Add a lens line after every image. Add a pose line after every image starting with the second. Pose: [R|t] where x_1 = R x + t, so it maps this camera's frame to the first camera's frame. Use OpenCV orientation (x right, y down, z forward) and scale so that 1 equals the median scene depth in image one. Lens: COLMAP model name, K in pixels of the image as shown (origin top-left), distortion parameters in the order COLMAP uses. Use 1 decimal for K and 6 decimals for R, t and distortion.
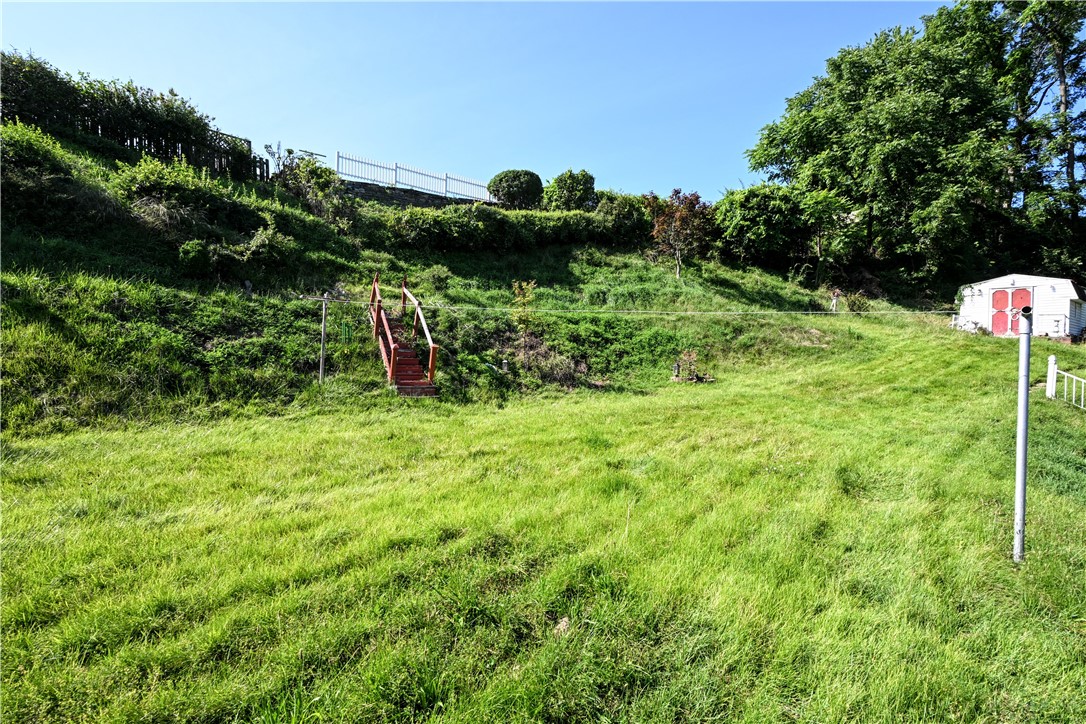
lens RADIAL K [[537.1, 0, 543.0], [0, 537.1, 362.0], [0, 0, 1]] dist [0.002418, 0.001245]
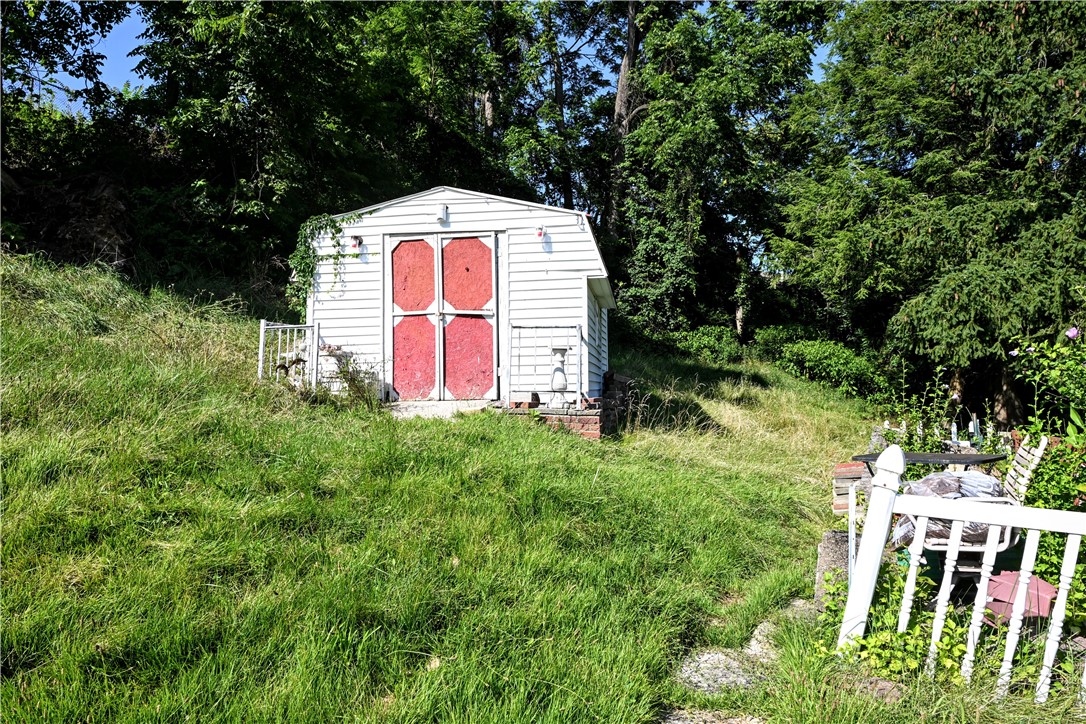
lens RADIAL K [[748.8, 0, 543.0], [0, 748.8, 362.0], [0, 0, 1]] dist [0.065011, 0.000560]
pose [[0.735208, 0.004536, 0.677826, 0.600908], [0.039189, 0.998021, -0.049185, -0.044543], [-0.676708, 0.062725, 0.733575, 0.633602]]
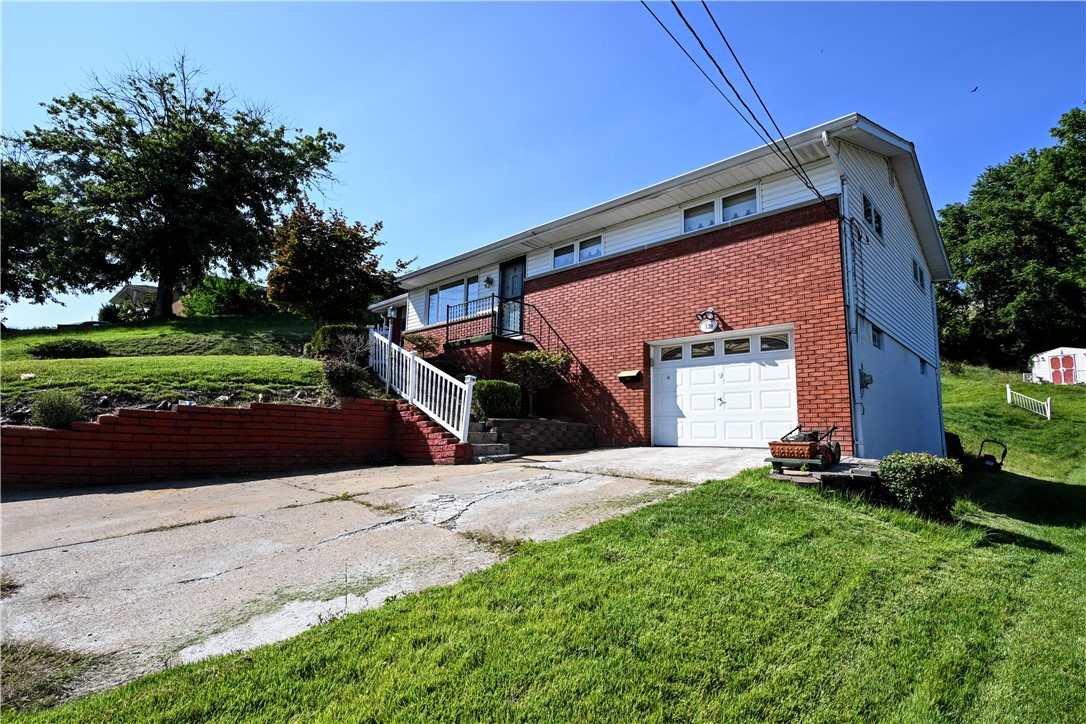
lens RADIAL K [[548.9, 0, 543.0], [0, 548.9, 362.0], [0, 0, 1]] dist [-0.003341, -0.000836]
pose [[0.959075, -0.023852, -0.282146, -0.144181], [-0.021898, 0.987213, -0.157894, 0.162555], [0.282304, 0.157610, 0.946289, -0.919721]]
